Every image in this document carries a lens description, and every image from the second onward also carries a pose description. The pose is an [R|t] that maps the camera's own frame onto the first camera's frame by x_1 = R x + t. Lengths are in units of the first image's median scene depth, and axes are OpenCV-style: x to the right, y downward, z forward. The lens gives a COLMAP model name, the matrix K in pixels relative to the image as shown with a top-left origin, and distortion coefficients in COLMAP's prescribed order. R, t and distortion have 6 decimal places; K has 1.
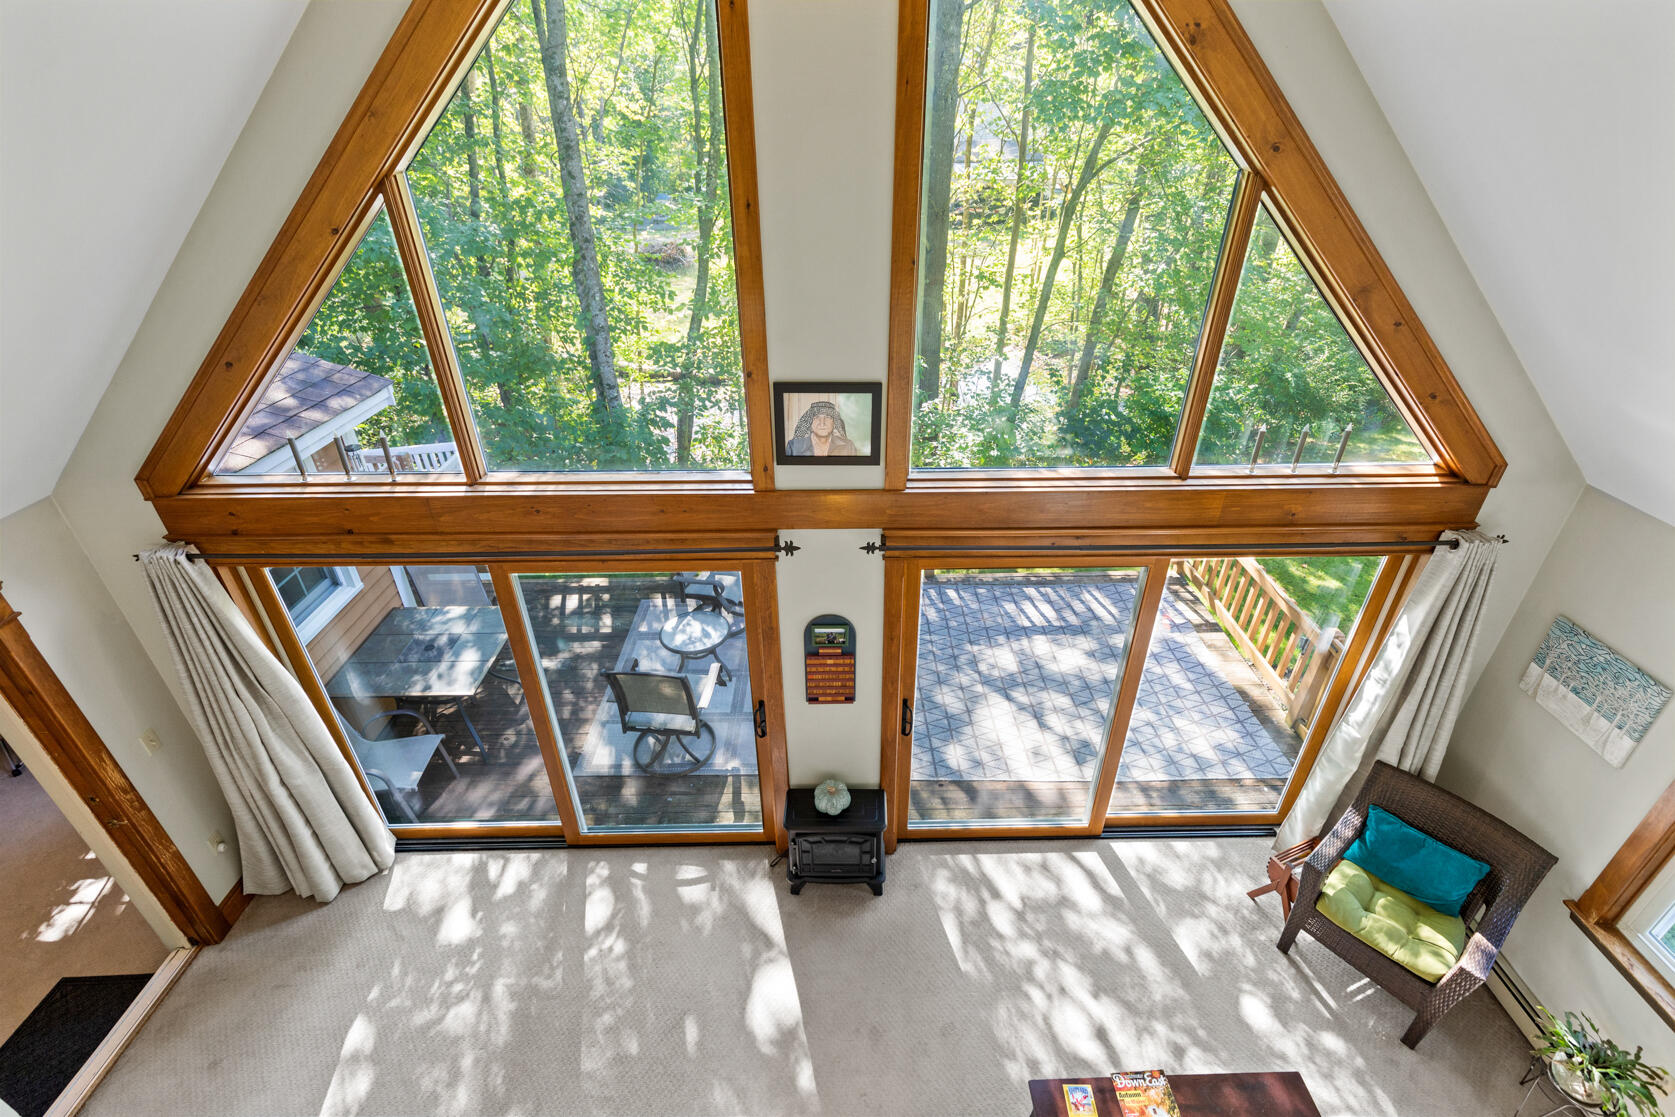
lens RADIAL K [[750.1, 0, 842.0], [0, 750.1, 554.3], [0, 0, 1]] dist [0.006672, -0.000869]
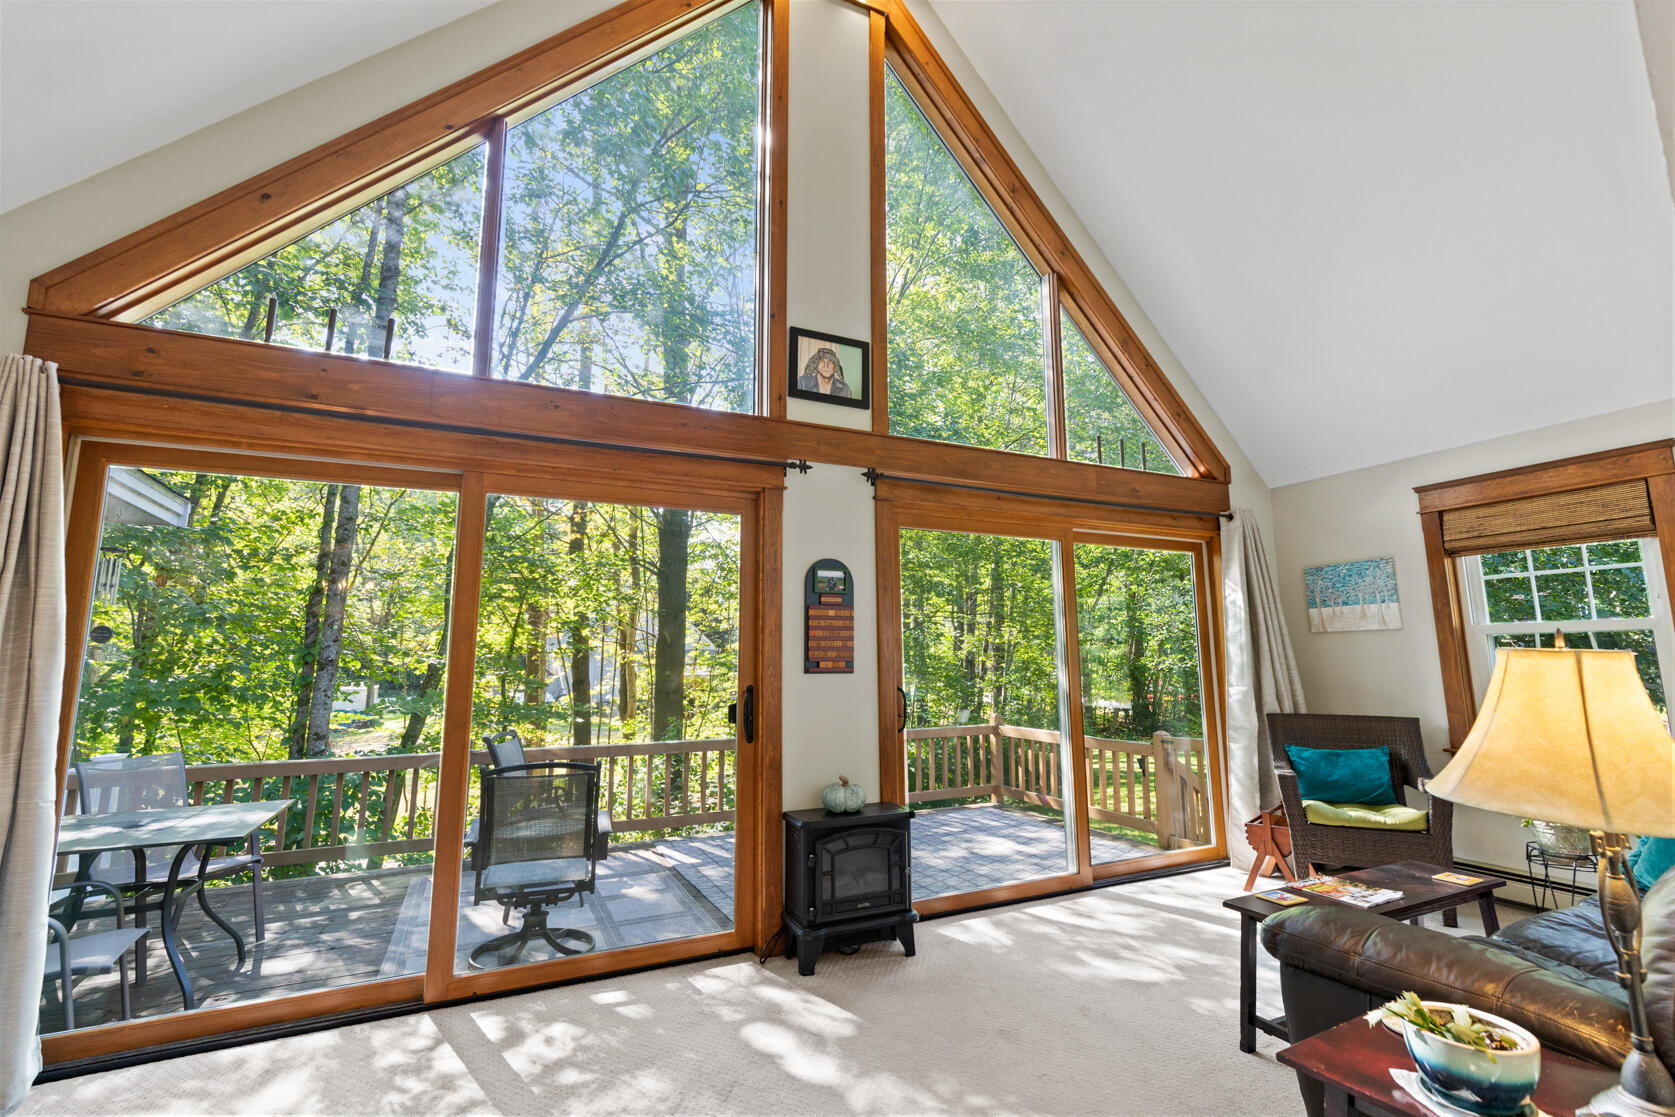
lens RADIAL K [[750.1, 0, 844.5], [0, 750.1, 553.6], [0, 0, 1]] dist [0.006672, -0.000869]
pose [[0.907922, 0.061232, 0.414642, -0.465986], [0.218427, 0.775198, -0.592754, 0.758617], [-0.357725, 0.628743, 0.690445, 0.323831]]
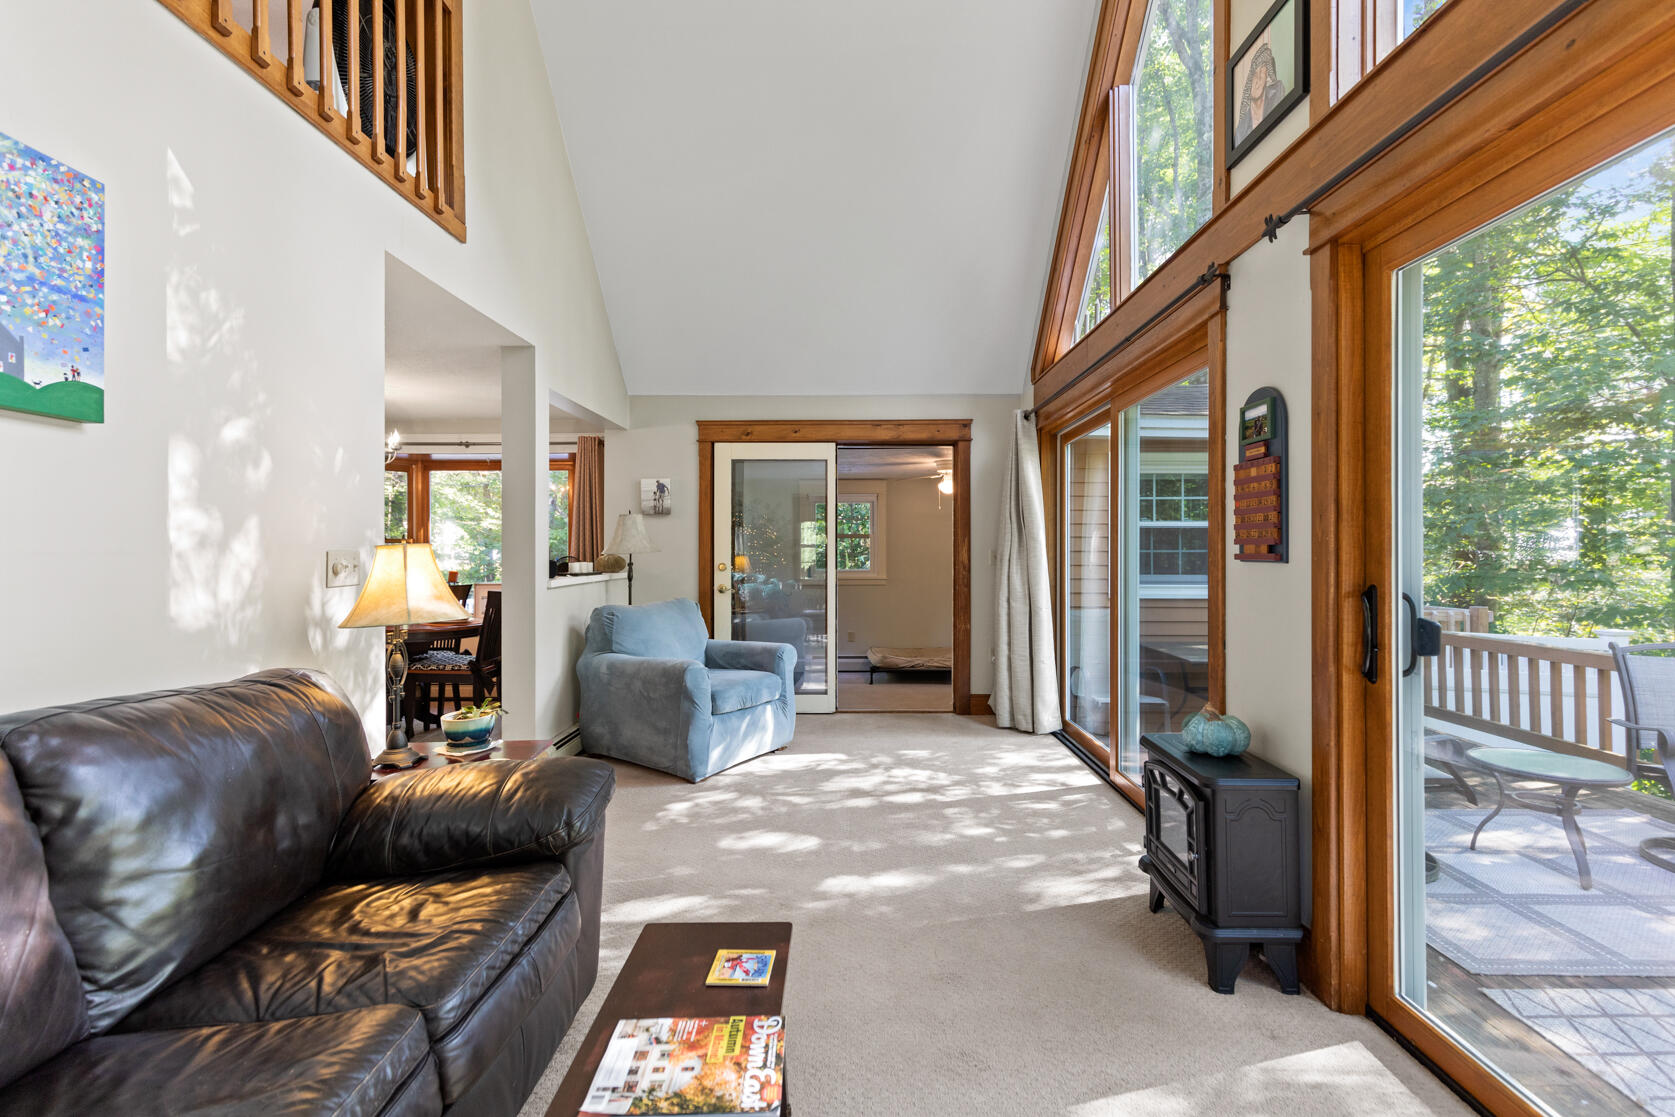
lens RADIAL K [[750.1, 0, 844.0], [0, 750.1, 555.2], [0, 0, 1]] dist [0.006672, -0.000869]
pose [[-0.025061, 0.006012, -0.999668, 0.731393], [-0.516843, 0.855889, 0.018105, 0.429352], [0.855713, 0.517125, -0.018342, 0.863269]]
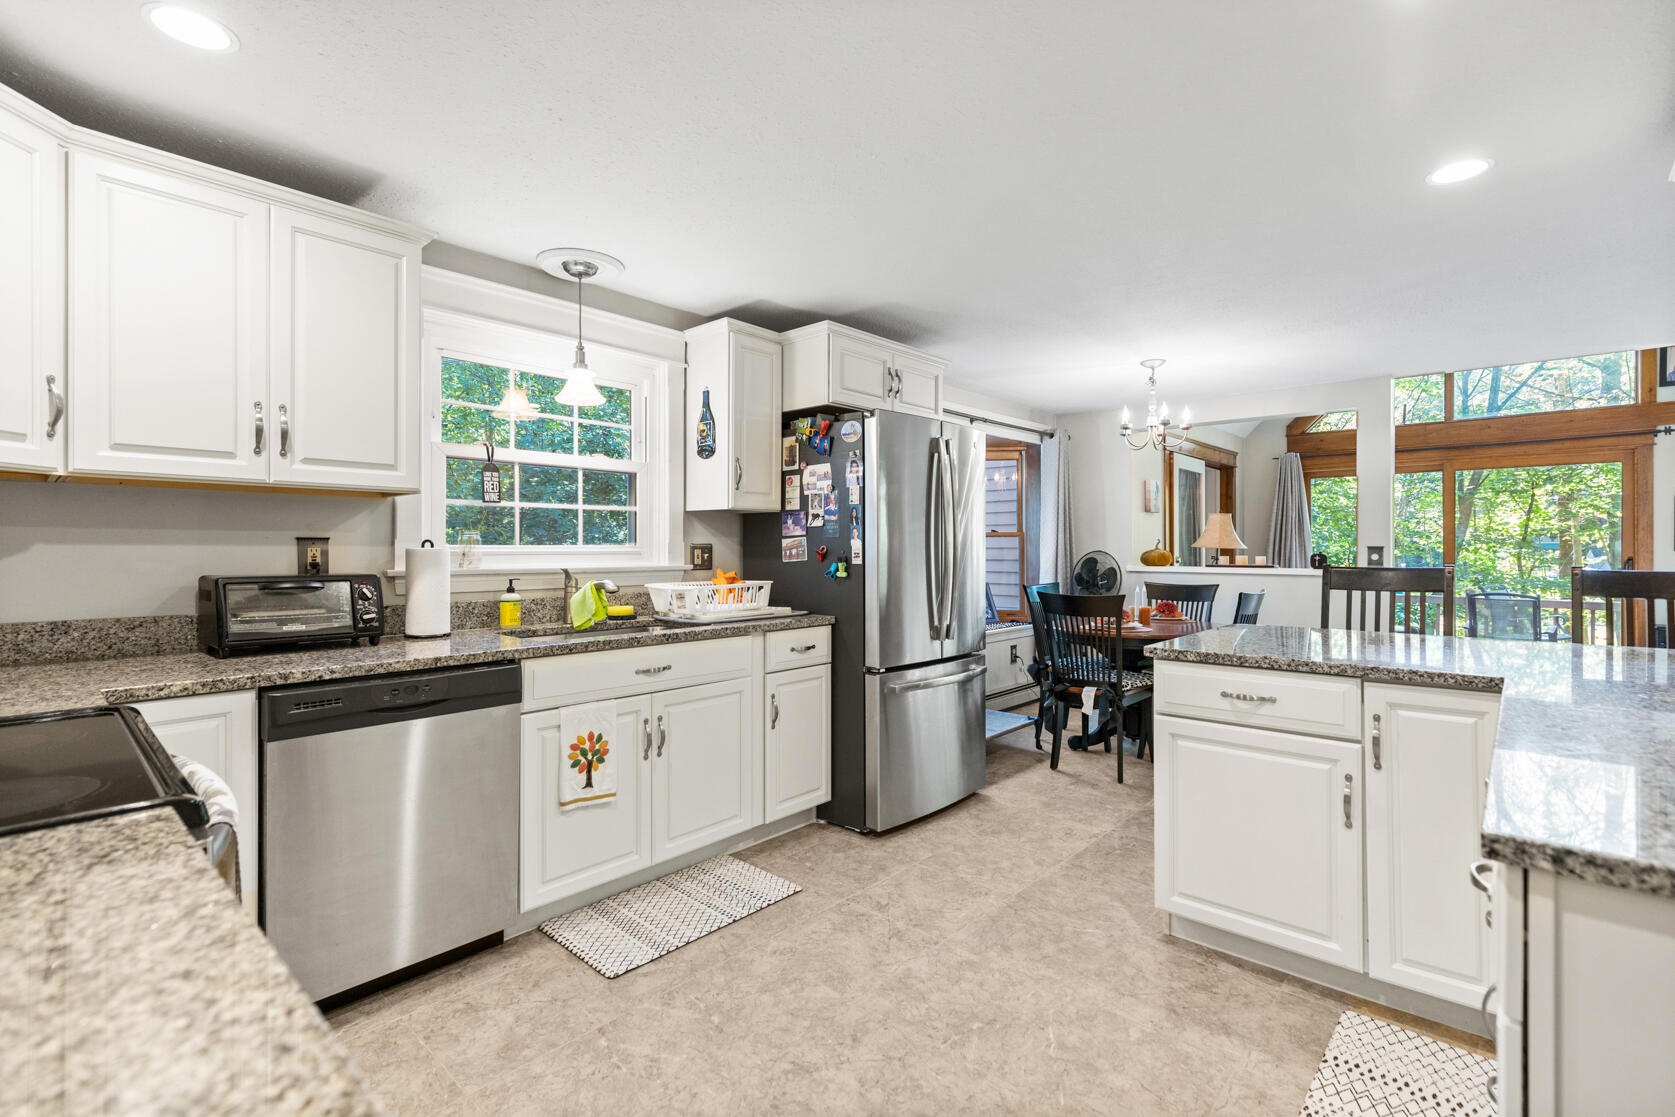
lens RADIAL K [[750.1, 0, 842.0], [0, 750.1, 549.8], [0, 0, 1]] dist [0.006672, -0.000869]
pose [[0.733664, 0.003337, -0.679504, -0.304769], [-0.355068, 0.854491, -0.379173, 1.718698], [0.579364, 0.519456, 0.628094, -1.227413]]
